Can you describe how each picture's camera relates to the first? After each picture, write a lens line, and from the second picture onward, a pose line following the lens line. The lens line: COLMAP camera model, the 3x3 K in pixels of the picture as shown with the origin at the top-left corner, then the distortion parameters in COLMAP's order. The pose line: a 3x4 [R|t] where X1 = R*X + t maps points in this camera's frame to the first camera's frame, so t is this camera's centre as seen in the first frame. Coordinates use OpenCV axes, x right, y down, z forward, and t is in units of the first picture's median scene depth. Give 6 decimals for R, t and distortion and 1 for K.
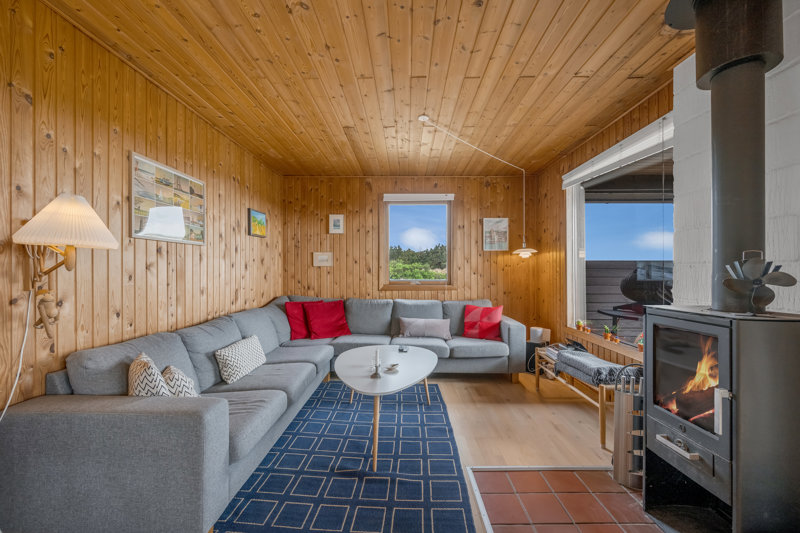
lens RADIAL K [[312.5, 0, 402.1], [0, 312.5, 269.7], [0, 0, 1]] dist [-0.010676, -0.000104]
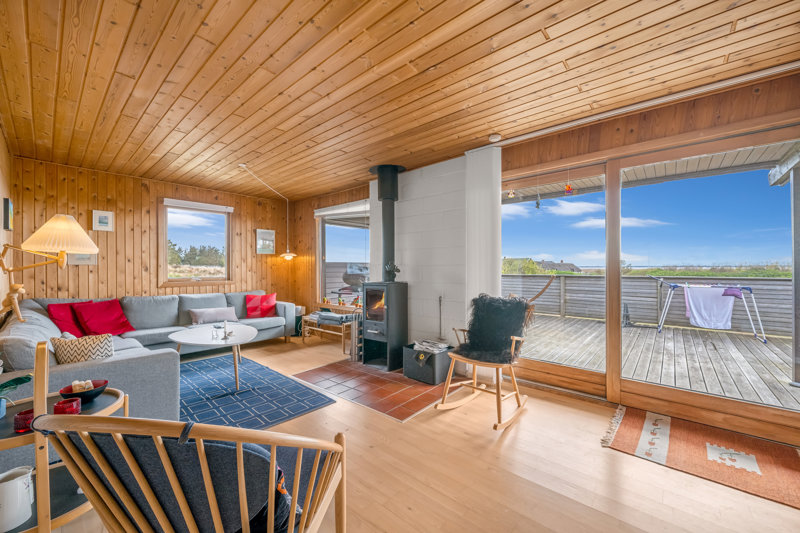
lens RADIAL K [[312.5, 0, 402.1], [0, 312.5, 269.7], [0, 0, 1]] dist [-0.010676, -0.000104]
pose [[0.648244, -0.007119, 0.761399, -0.376692], [0.002370, 0.999970, 0.007332, -0.000608], [-0.761429, -0.002949, 0.648242, -0.353696]]
